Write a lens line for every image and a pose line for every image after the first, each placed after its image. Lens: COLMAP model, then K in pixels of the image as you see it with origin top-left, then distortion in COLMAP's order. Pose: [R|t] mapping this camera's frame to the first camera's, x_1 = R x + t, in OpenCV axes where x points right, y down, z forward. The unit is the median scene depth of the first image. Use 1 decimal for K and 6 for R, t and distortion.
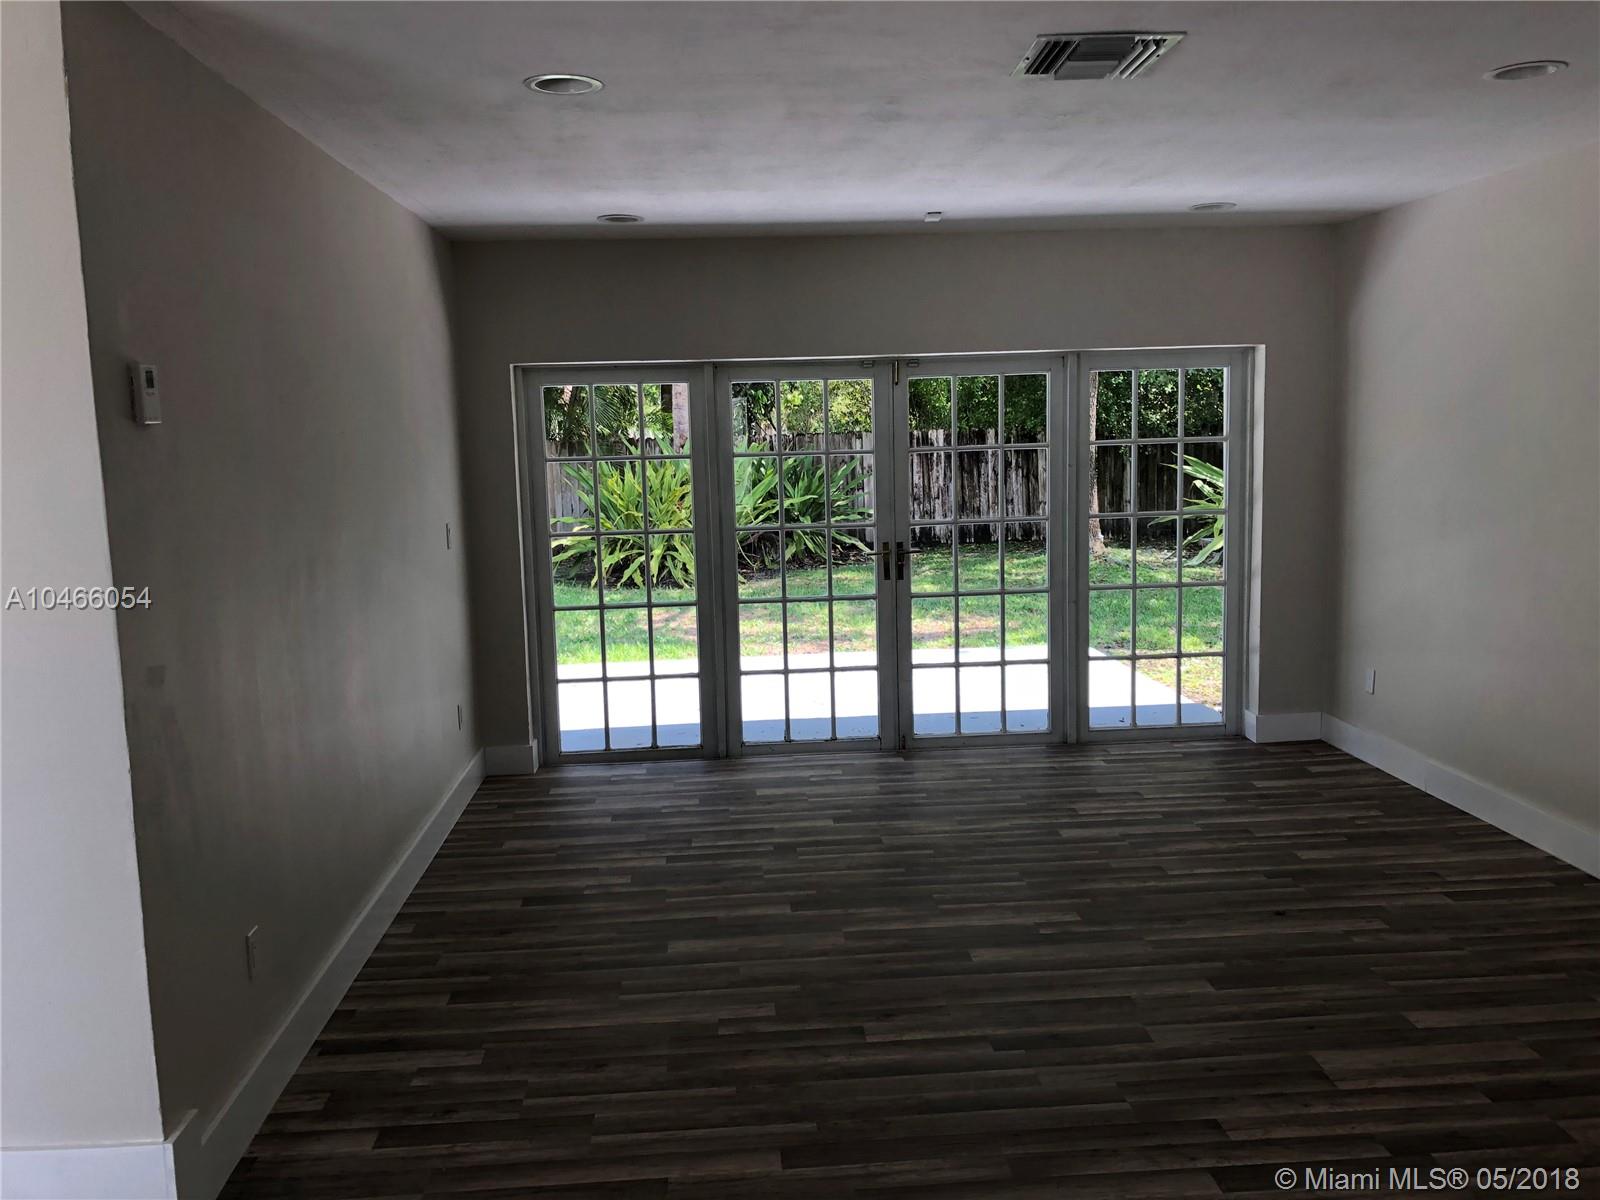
lens RADIAL K [[1318.7, 0, 800.3], [0, 1318.7, 596.0], [0, 0, 1]] dist [0.012939, 0.002552]
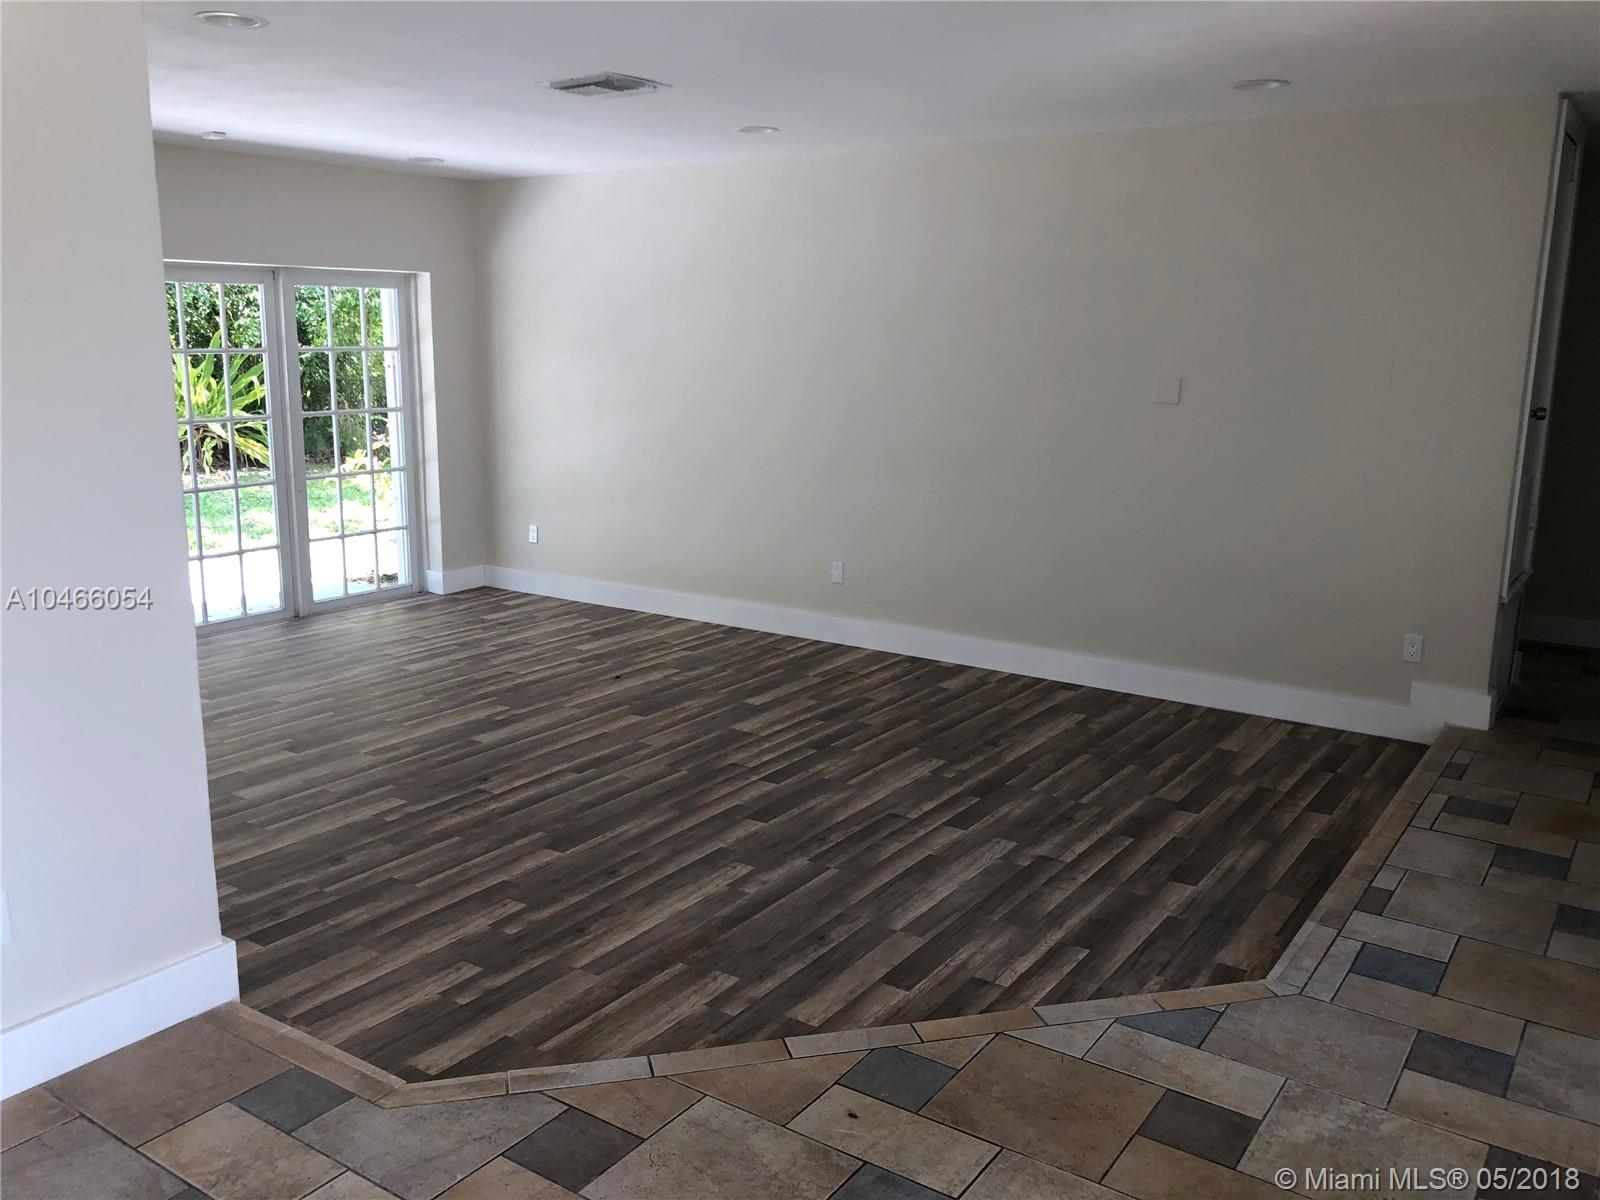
lens RADIAL K [[1318.7, 0, 798.7], [0, 1318.7, 600.2], [0, 0, 1]] dist [0.012939, 0.002552]
pose [[0.619649, -0.128083, 0.774358, -0.652903], [0.076925, 0.991756, 0.102486, 0.021727], [-0.781101, -0.003938, 0.624393, -0.072223]]
